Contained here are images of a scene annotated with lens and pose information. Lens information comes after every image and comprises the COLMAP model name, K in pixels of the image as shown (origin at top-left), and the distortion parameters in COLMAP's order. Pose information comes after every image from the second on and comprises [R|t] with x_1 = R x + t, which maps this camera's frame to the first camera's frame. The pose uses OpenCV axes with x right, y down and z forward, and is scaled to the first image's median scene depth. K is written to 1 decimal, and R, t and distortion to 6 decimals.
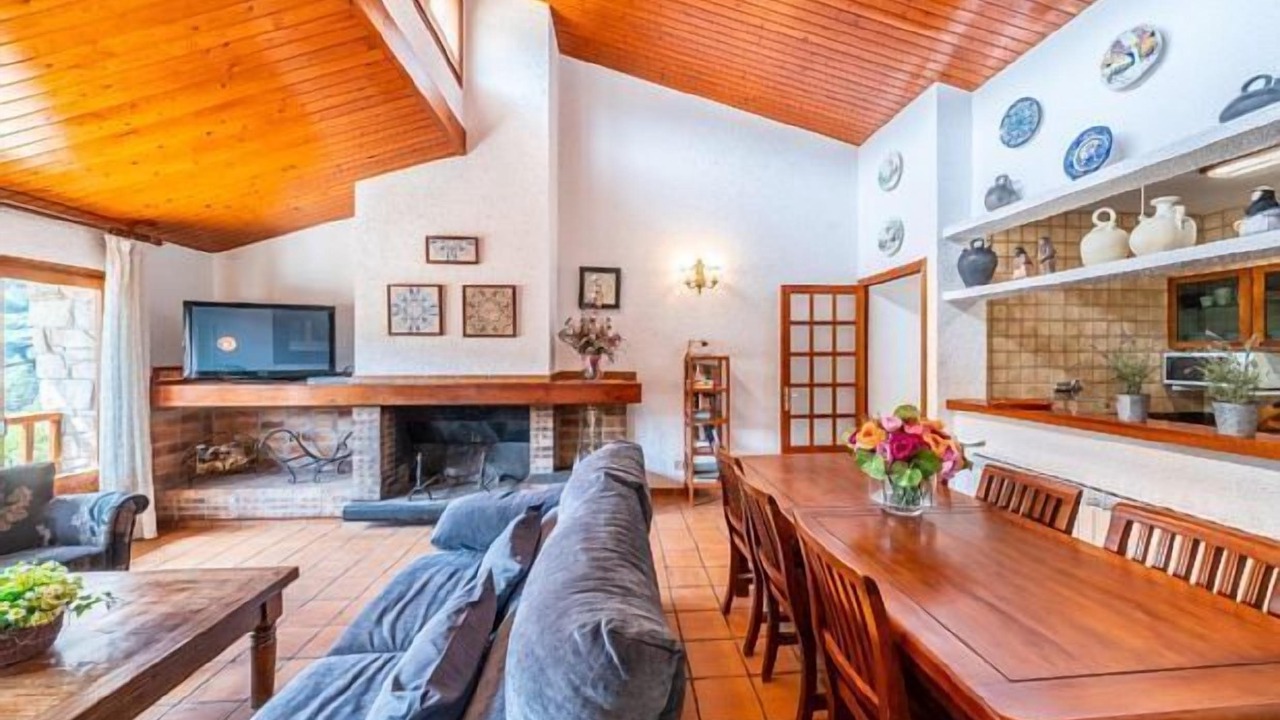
lens RADIAL K [[442.9, 0, 645.1], [0, 442.9, 365.6], [0, 0, 1]] dist [-0.001236, -0.000078]
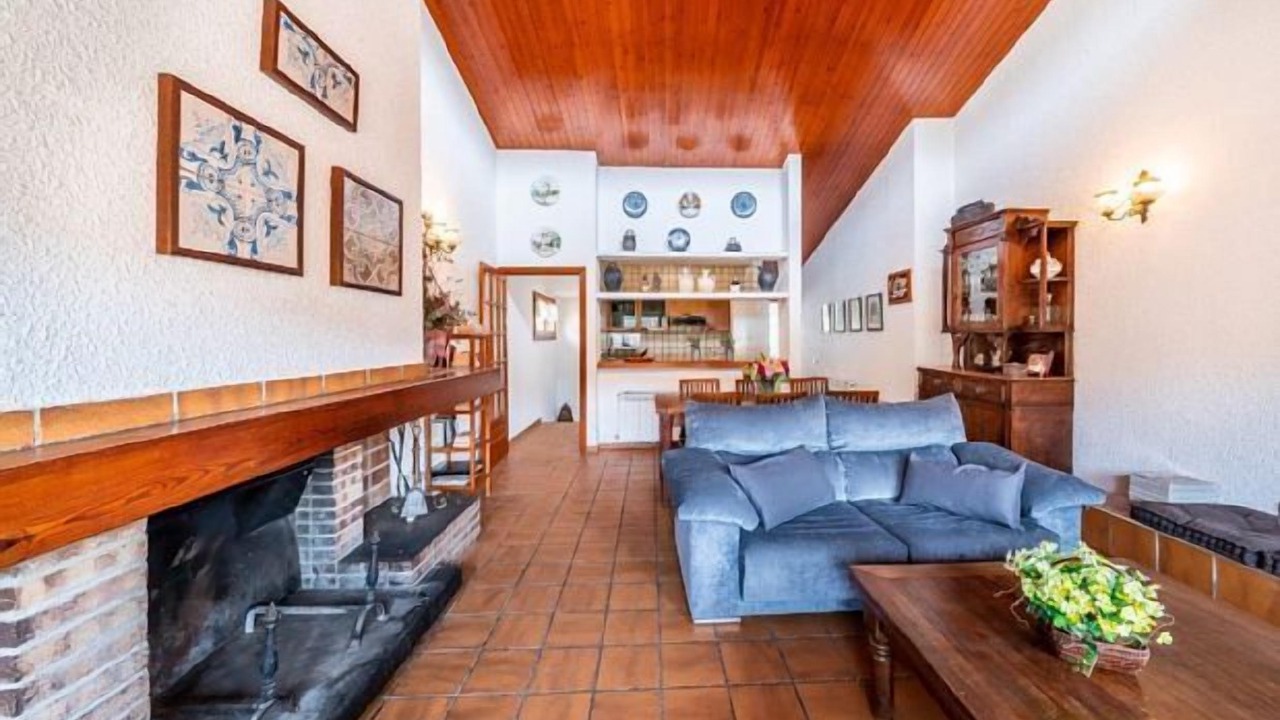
lens RADIAL K [[455.6, 0, 657.0], [0, 455.6, 340.0], [0, 0, 1]] dist [-0.000979, -0.000052]
pose [[0.074459, -0.008444, 0.997188, -0.842823], [0.019376, 0.999788, 0.007019, -0.009167], [-0.997036, 0.018798, 0.074607, 0.663026]]
